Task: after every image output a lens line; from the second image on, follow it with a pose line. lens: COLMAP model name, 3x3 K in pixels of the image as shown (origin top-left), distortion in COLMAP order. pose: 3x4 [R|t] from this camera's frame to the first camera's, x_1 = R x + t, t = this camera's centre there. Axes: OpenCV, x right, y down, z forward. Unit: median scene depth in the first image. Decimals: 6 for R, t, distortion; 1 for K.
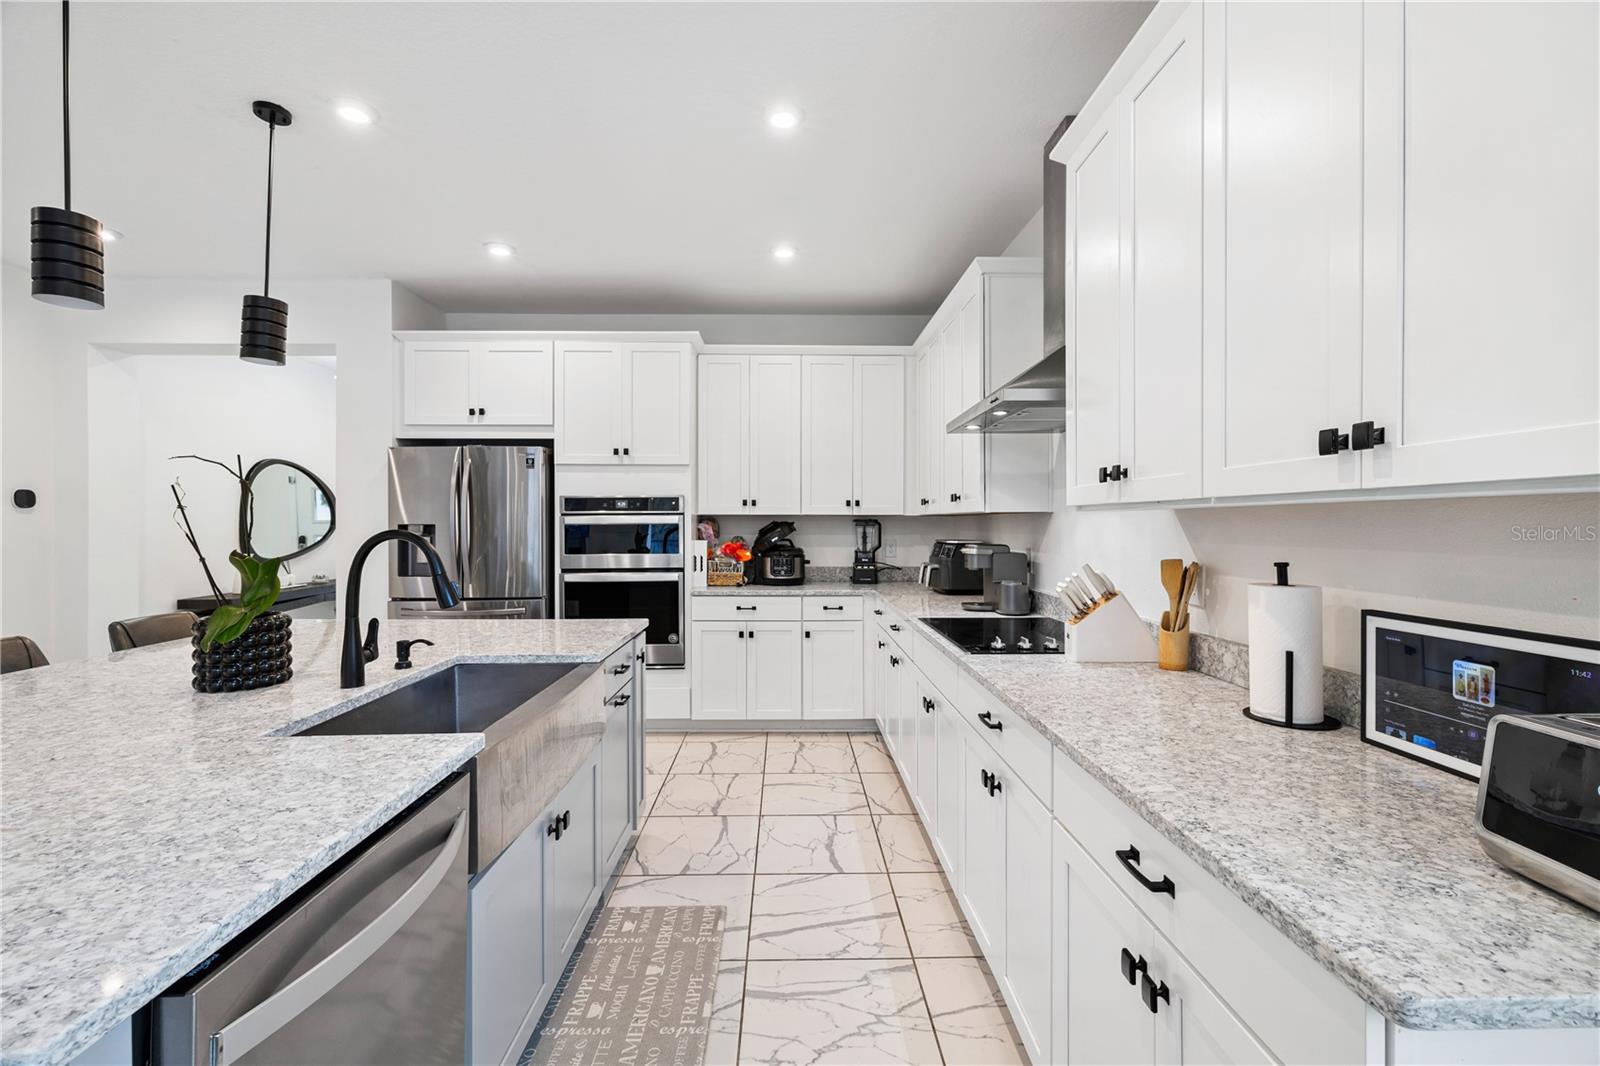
lens RADIAL K [[670.7, 0, 798.5], [0, 670.7, 526.4], [0, 0, 1]] dist [-0.002696, 0.001515]
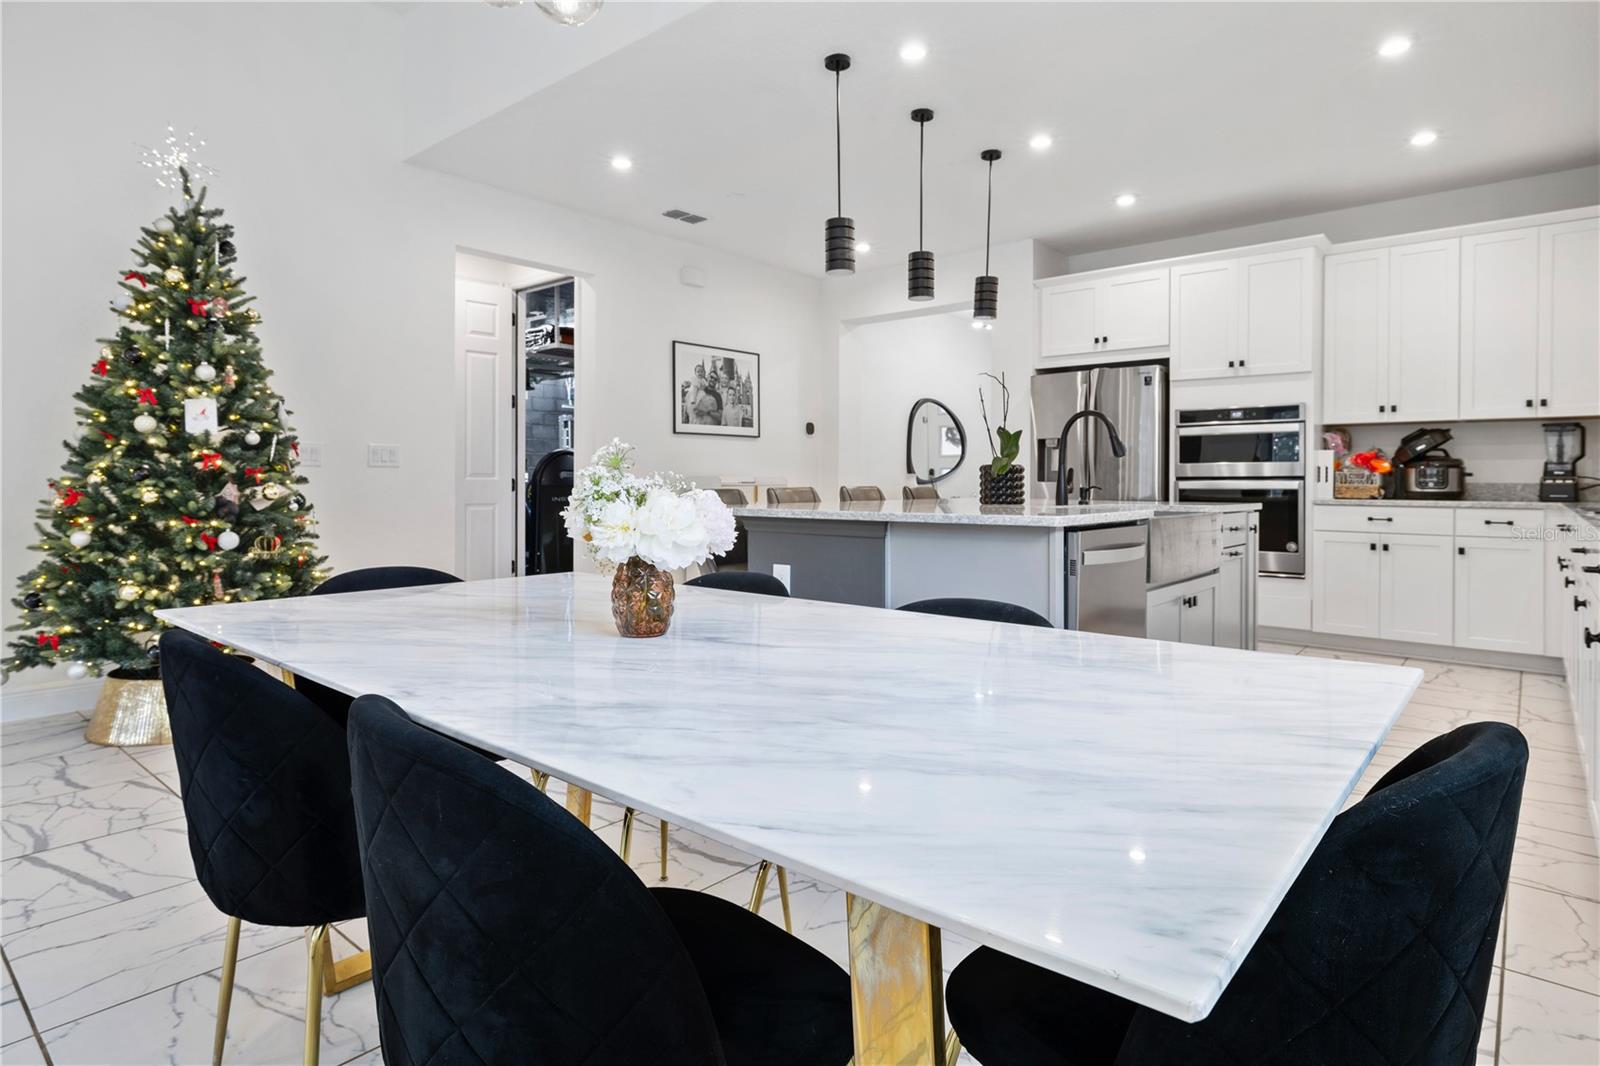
lens RADIAL K [[854.4, 0, 799.4], [0, 854.4, 483.5], [0, 0, 1]] dist [-0.005155, -0.000813]
pose [[0.745144, 0.005764, -0.666878, 0.112586], [-0.009046, 0.999958, -0.001465, 0.081890], [0.666842, 0.007124, 0.745165, -0.433030]]
